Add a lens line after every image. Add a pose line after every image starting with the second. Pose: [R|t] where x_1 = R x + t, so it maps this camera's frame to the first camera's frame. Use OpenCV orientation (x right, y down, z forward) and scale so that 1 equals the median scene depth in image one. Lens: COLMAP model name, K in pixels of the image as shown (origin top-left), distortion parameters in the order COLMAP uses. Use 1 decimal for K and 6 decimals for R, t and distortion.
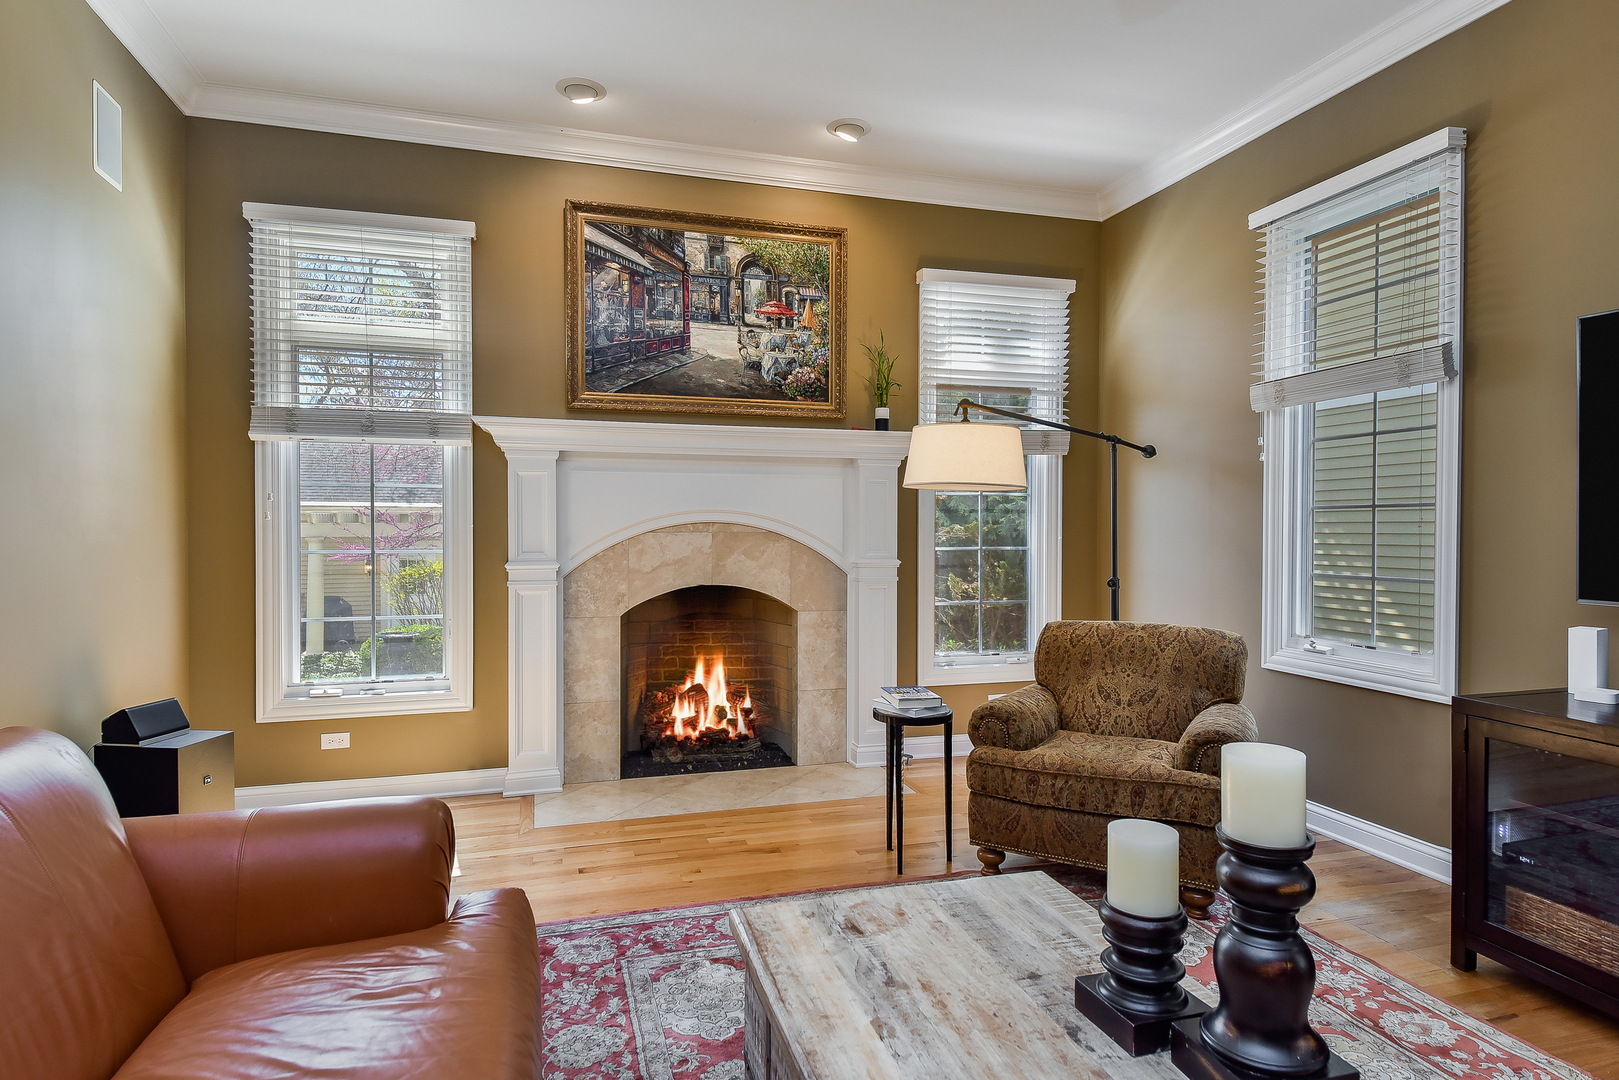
lens RADIAL K [[910.9, 0, 812.9], [0, 910.9, 540.8], [0, 0, 1]] dist [0.040695, -0.003234]
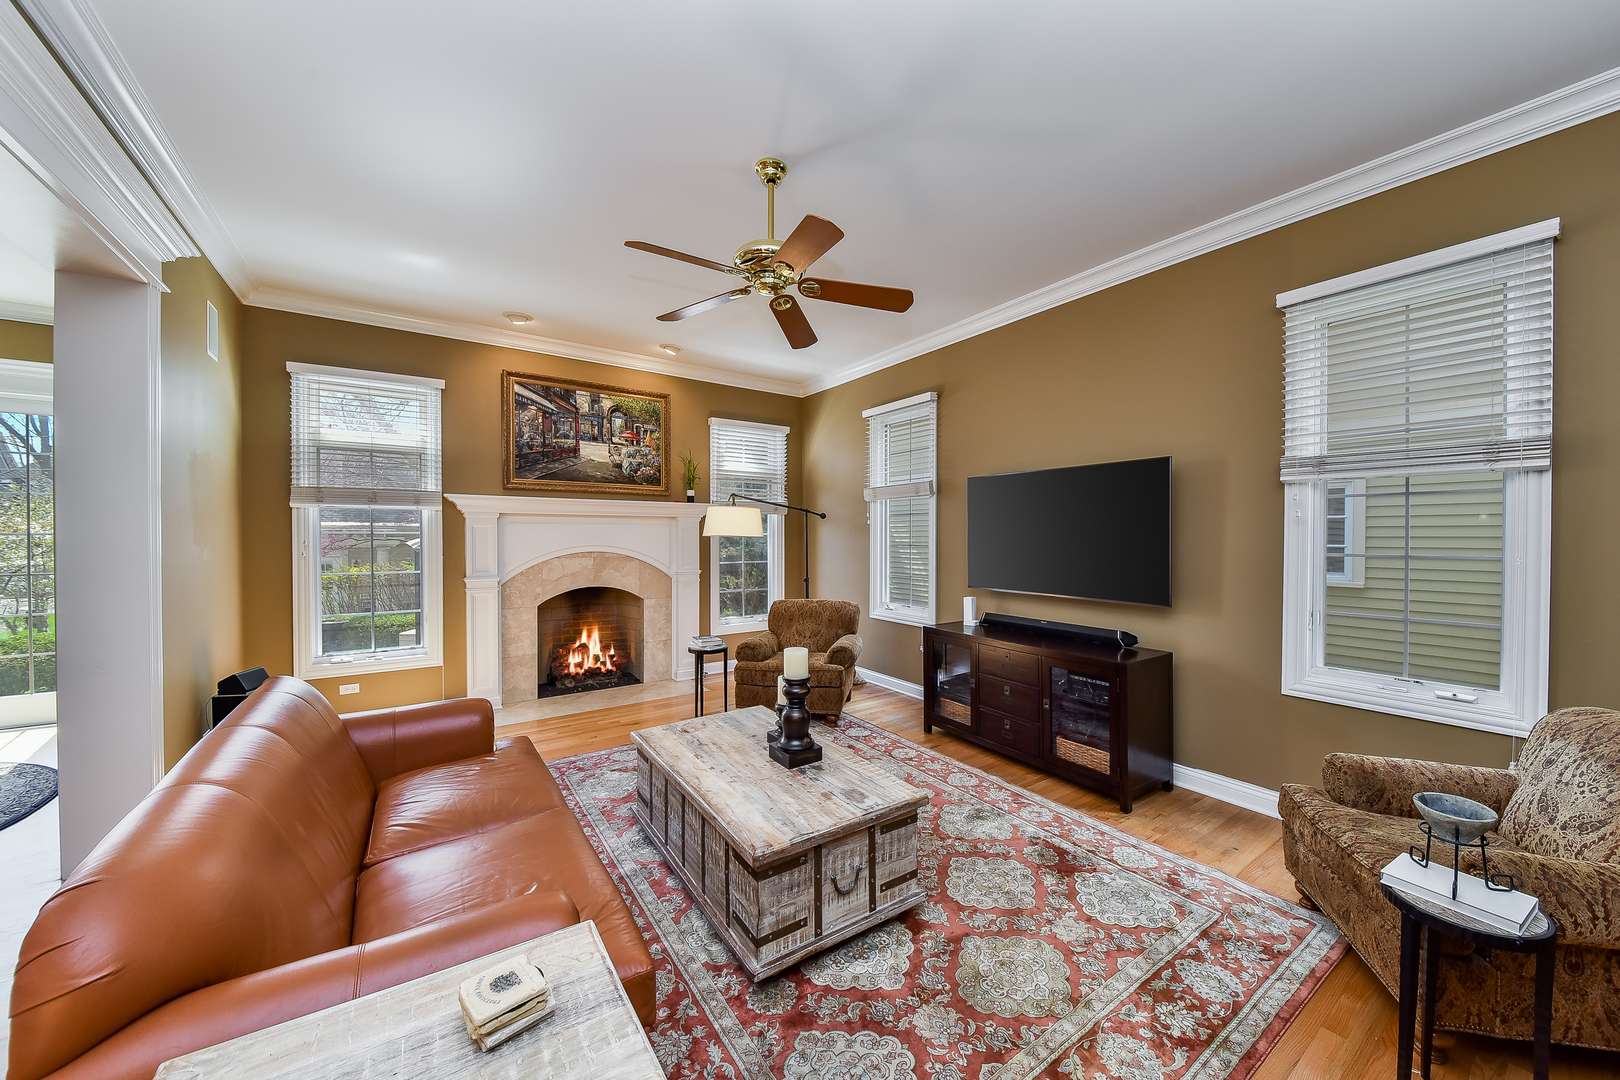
lens RADIAL K [[572.0, 0, 838.8], [0, 572.0, 542.2], [0, 0, 1]] dist [0.008880, -0.001056]
pose [[0.943485, -0.003403, 0.331399, -0.030865], [0.005706, 0.999966, -0.005976, -0.033184], [-0.331367, 0.007530, 0.943472, -0.251057]]
